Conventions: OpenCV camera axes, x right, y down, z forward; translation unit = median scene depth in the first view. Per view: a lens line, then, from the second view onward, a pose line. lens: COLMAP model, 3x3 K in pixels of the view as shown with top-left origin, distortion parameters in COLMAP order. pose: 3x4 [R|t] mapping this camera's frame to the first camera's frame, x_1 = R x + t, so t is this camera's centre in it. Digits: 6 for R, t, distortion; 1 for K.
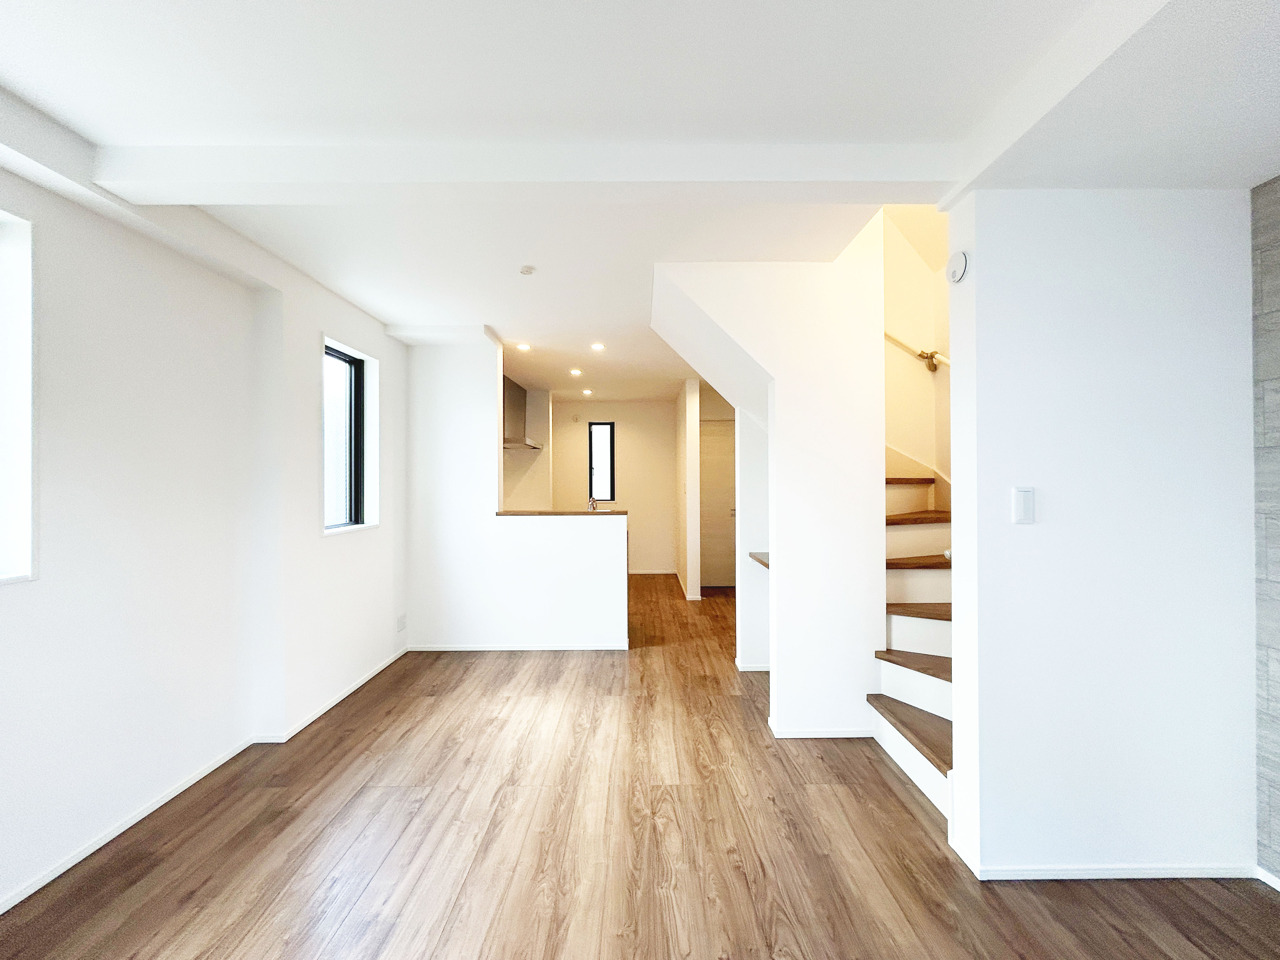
lens RADIAL K [[516.6, 0, 643.0], [0, 516.6, 481.3], [0, 0, 1]] dist [0.000890, 0.000182]
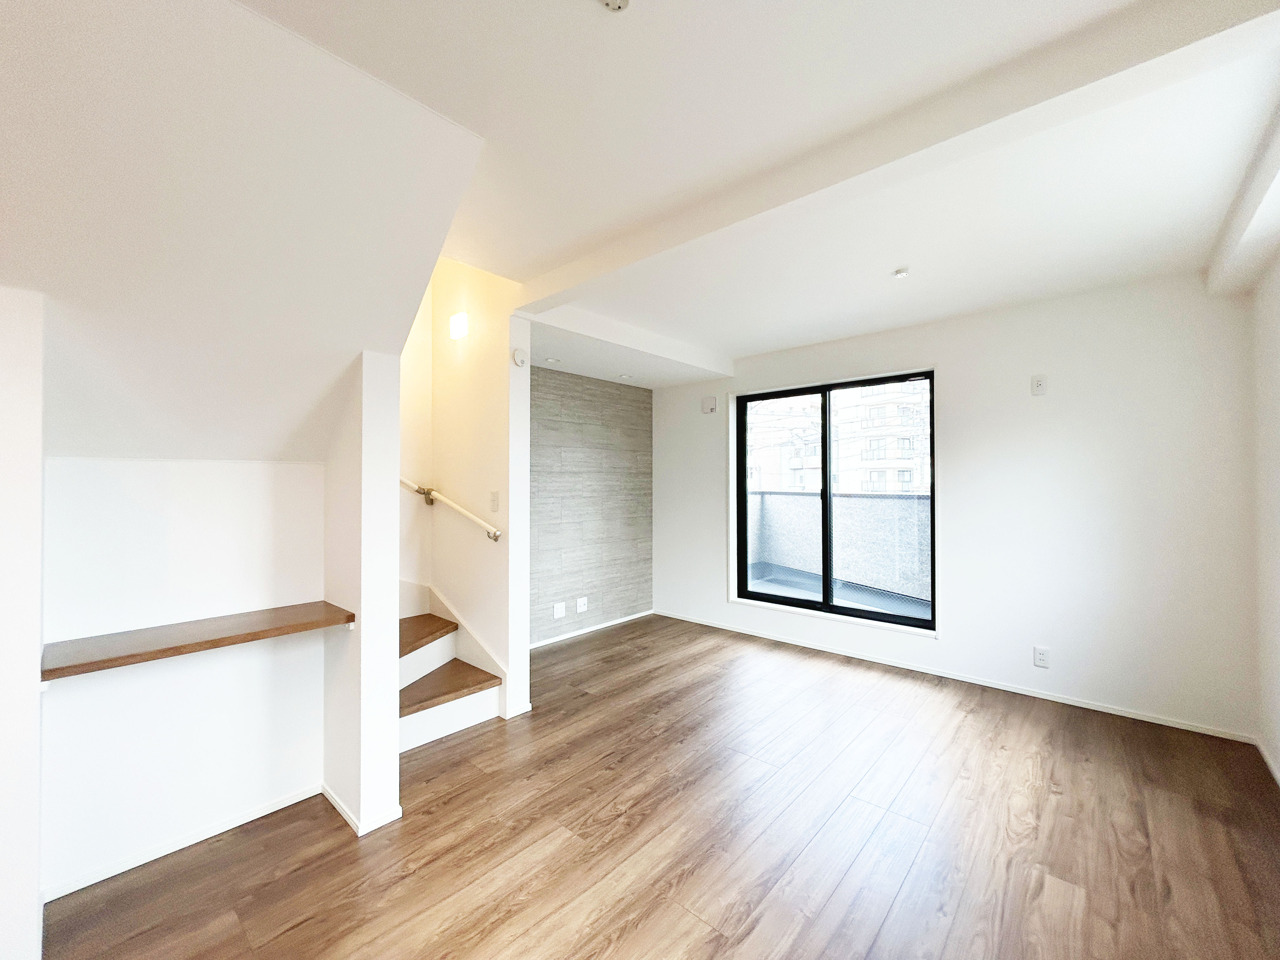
lens RADIAL K [[516.6, 0, 641.7], [0, 516.6, 476.5], [0, 0, 1]] dist [0.000890, 0.000182]
pose [[-0.739722, 0.015956, 0.672723, -0.583089], [0.006202, 0.999838, -0.016895, 0.000366], [-0.672884, -0.008325, -0.739701, 1.435934]]
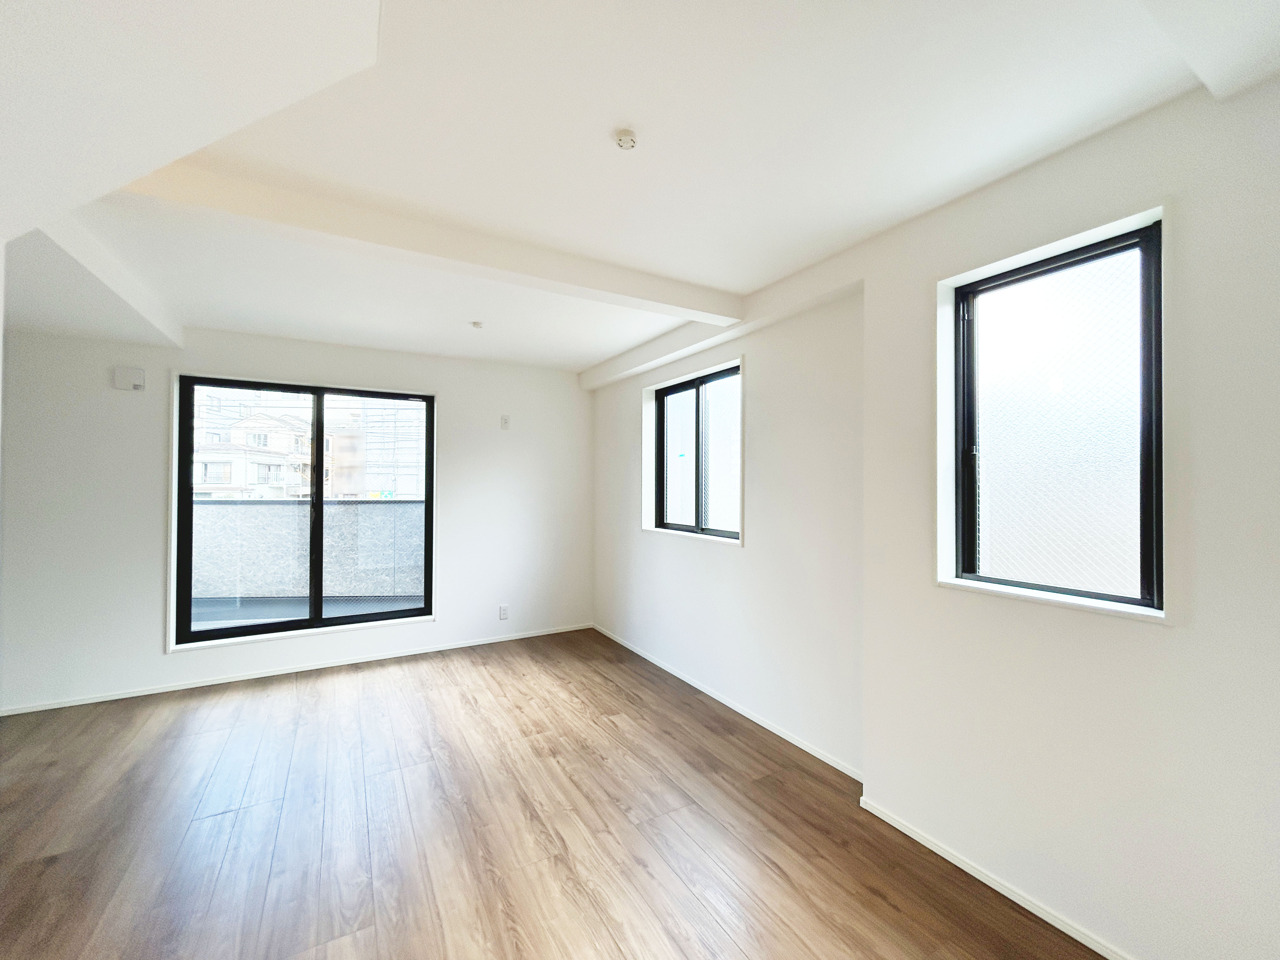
lens RADIAL K [[516.6, 0, 638.9], [0, 516.6, 481.9], [0, 0, 1]] dist [0.000890, 0.000182]
pose [[-0.868917, -0.001513, -0.494955, 0.047676], [0.000168, 0.999994, -0.003350, -0.026371], [0.494957, -0.002994, -0.868912, 1.655213]]
